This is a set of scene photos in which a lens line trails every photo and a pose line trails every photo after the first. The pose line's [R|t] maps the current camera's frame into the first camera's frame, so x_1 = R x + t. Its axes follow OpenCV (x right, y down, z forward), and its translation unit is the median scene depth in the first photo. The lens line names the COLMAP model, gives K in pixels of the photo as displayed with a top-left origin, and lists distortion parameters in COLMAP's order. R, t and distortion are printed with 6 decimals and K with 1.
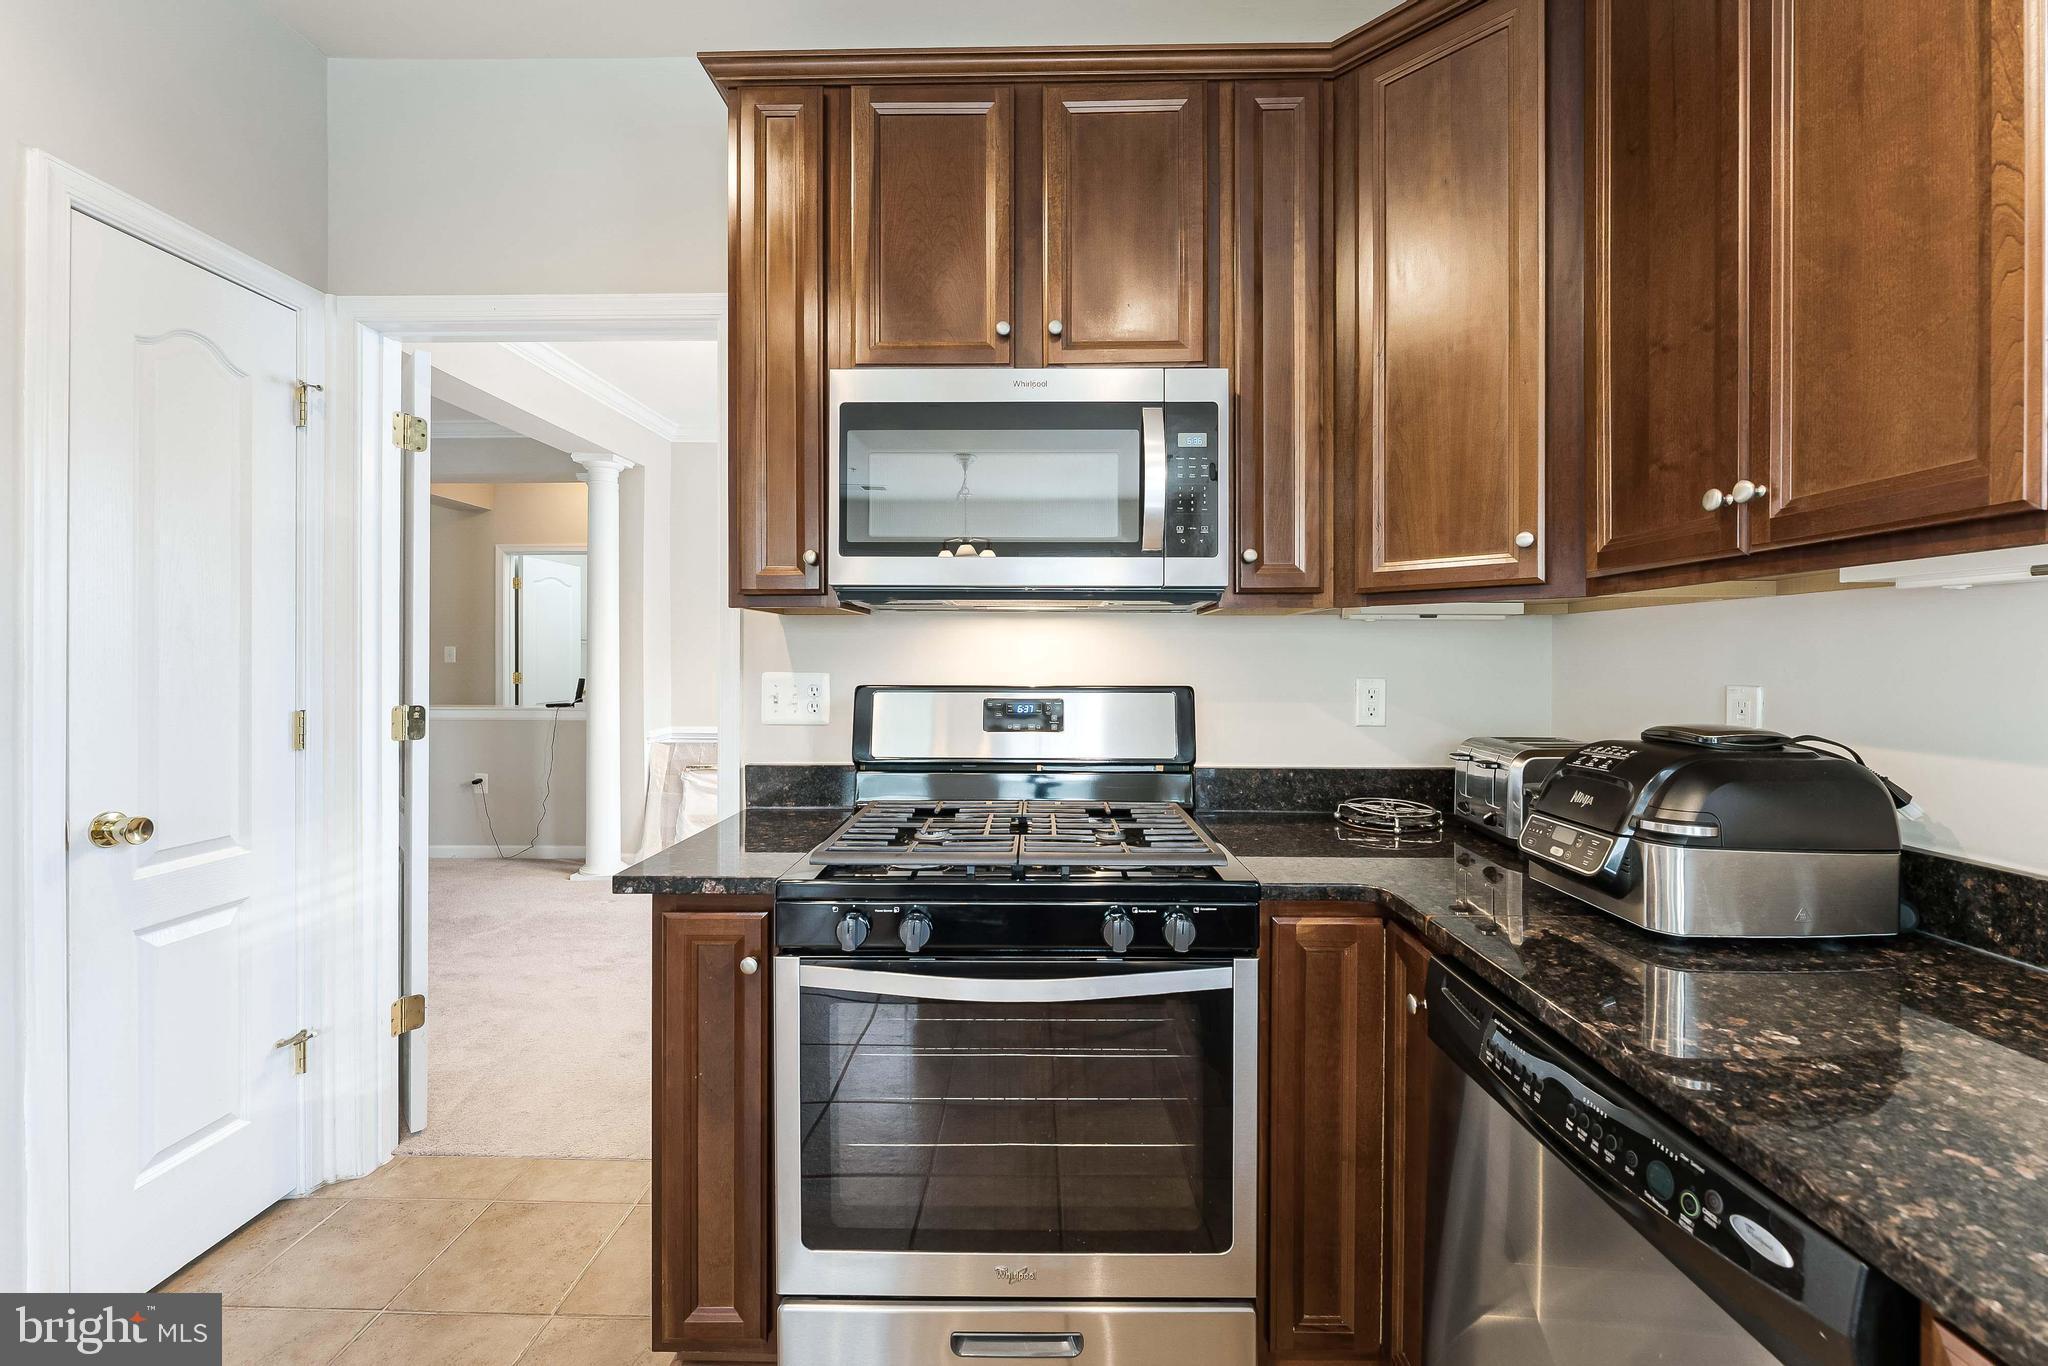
lens RADIAL K [[849.7, 0, 1033.5], [0, 849.7, 658.7], [0, 0, 1]] dist [-0.003512, -0.000221]
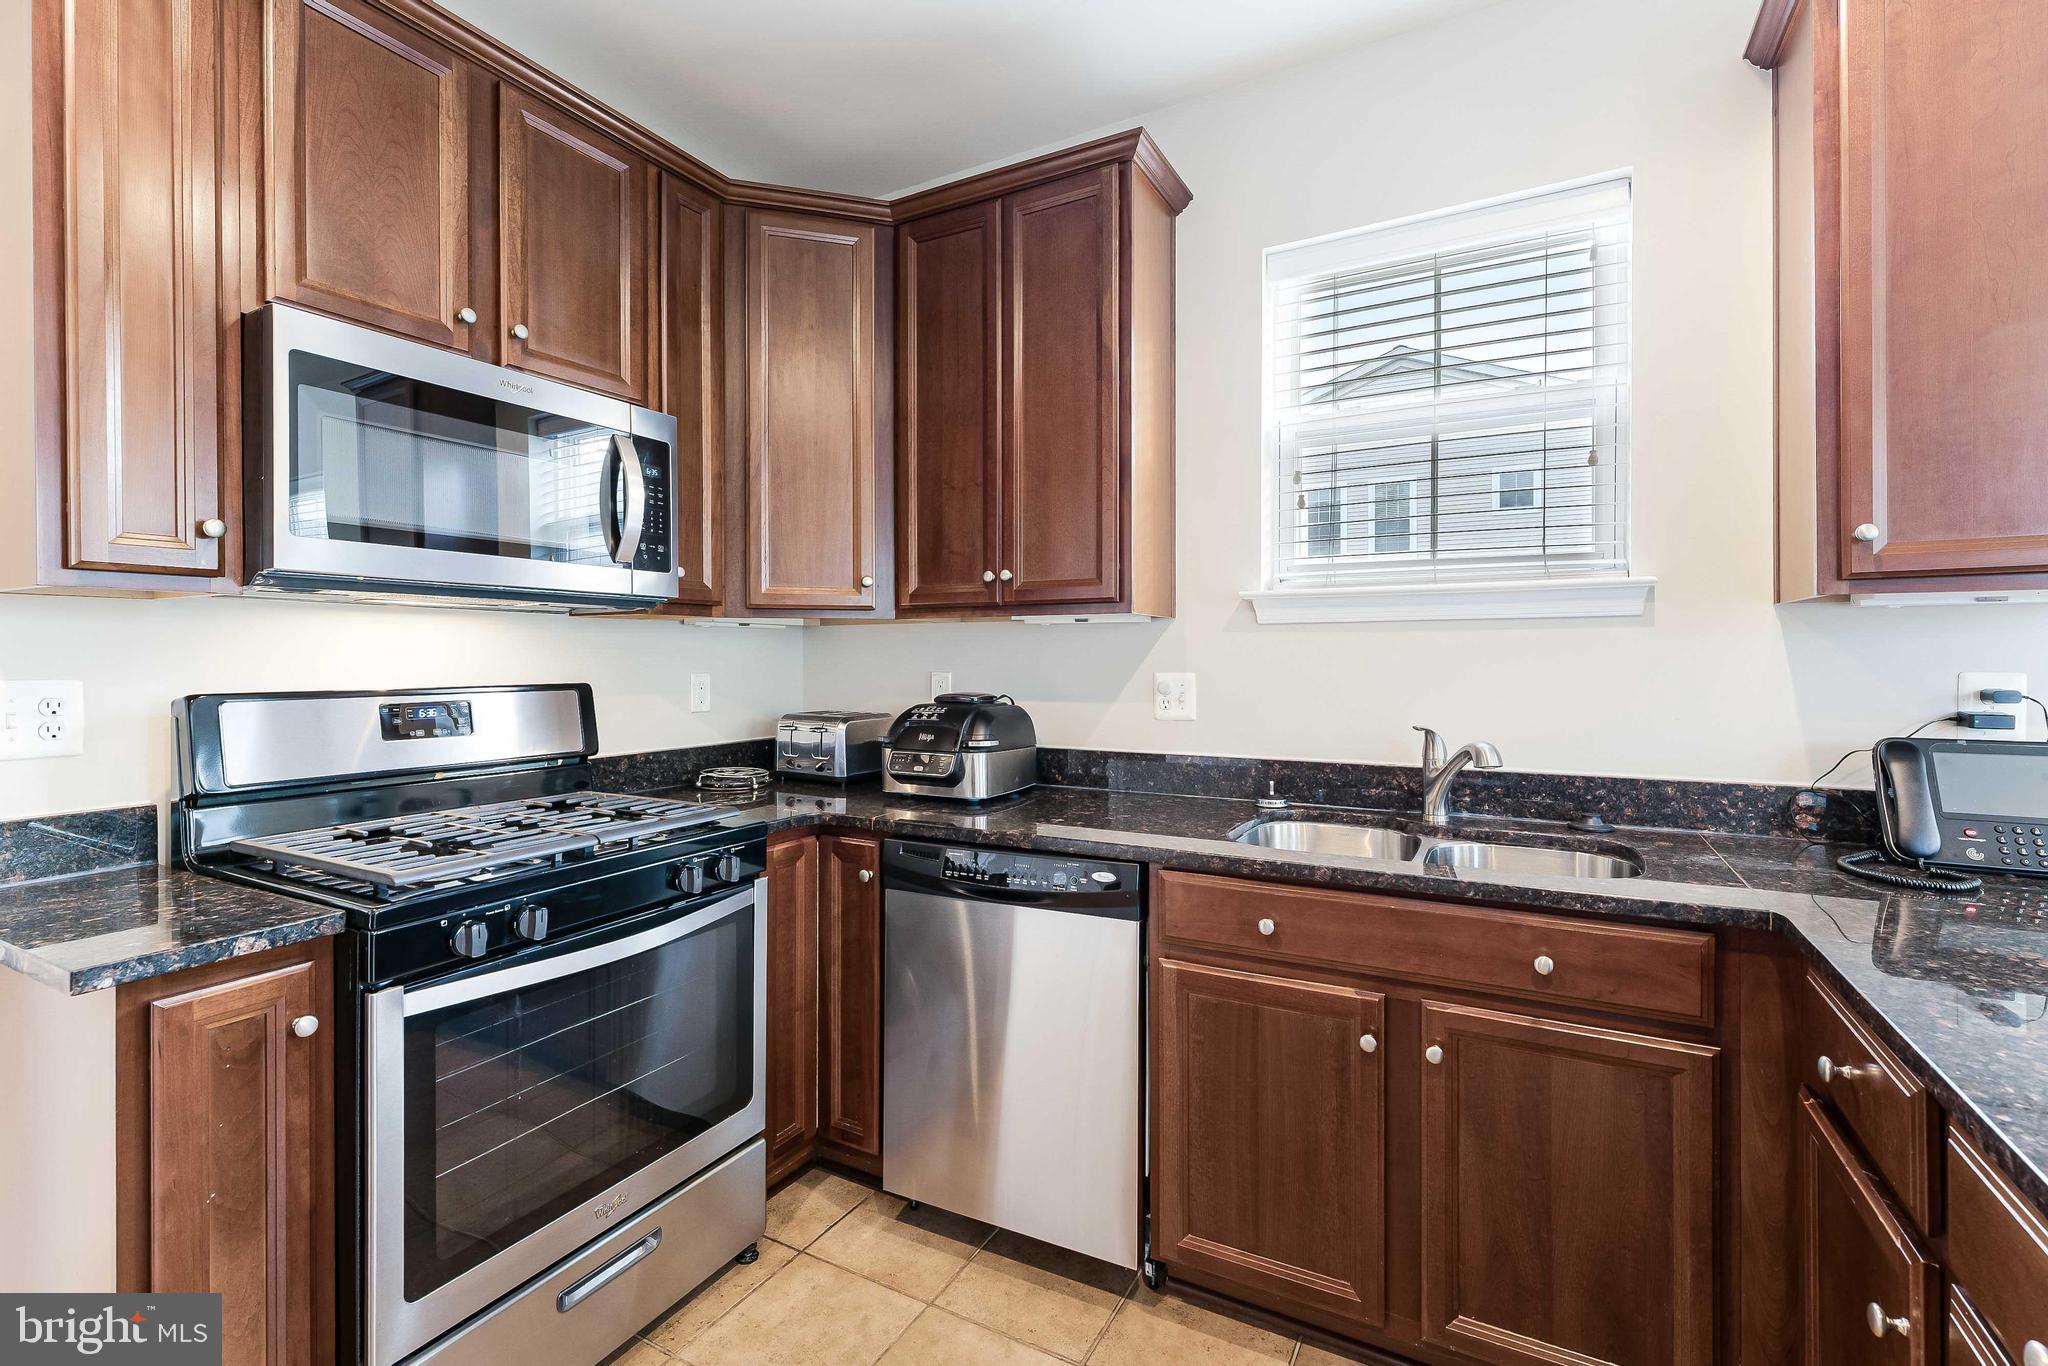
lens RADIAL K [[901.4, 0, 1031.5], [0, 901.4, 658.0], [0, 0, 1]] dist [-0.001342, -0.000233]
pose [[0.464337, -0.003641, 0.885651, -0.680243], [0.002925, 0.999992, 0.002578, -0.001365], [-0.885654, 0.001394, 0.464344, -0.042014]]
